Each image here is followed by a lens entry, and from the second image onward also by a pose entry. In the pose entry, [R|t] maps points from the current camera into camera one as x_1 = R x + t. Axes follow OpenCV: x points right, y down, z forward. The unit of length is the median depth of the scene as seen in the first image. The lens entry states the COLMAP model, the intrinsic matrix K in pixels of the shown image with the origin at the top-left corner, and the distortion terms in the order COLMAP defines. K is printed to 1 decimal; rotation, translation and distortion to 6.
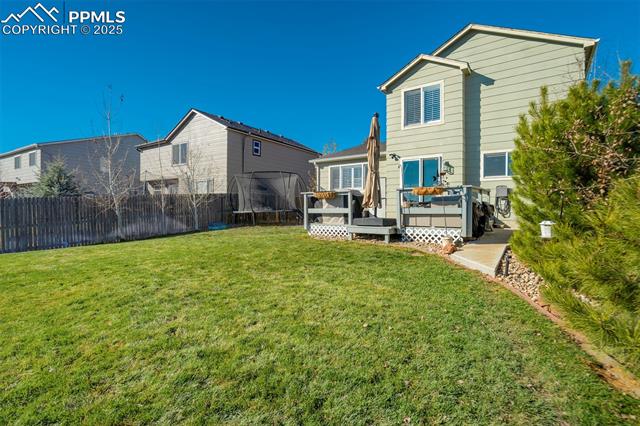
lens RADIAL K [[306.5, 0, 320.0], [0, 306.5, 213.0], [0, 0, 1]] dist [-0.002985, -0.000548]
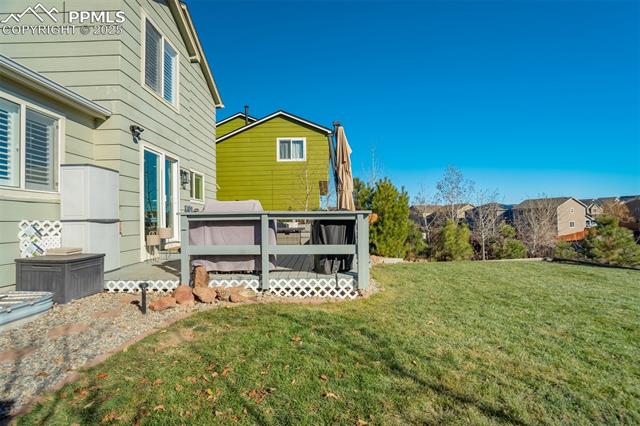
lens RADIAL K [[306.5, 0, 320.0], [0, 306.5, 213.0], [0, 0, 1]] dist [-0.002985, -0.000548]
pose [[-0.519206, 0.014197, 0.854531, -0.350956], [0.005070, 0.999896, -0.013531, -0.060400], [-0.854634, -0.002693, -0.519224, 1.142266]]
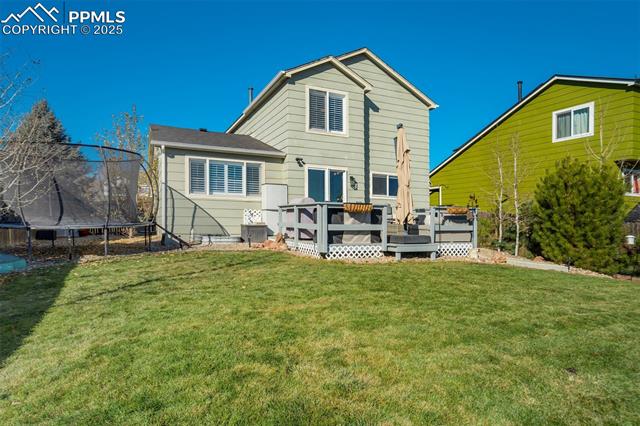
lens RADIAL K [[400.8, 0, 318.6], [0, 400.8, 222.7], [0, 0, 1]] dist [0.003249, 0.001533]
pose [[0.471977, 0.005392, 0.881594, -0.799260], [-0.001473, 0.999985, -0.005327, -0.011767], [-0.881609, 0.001215, 0.471978, 0.496359]]
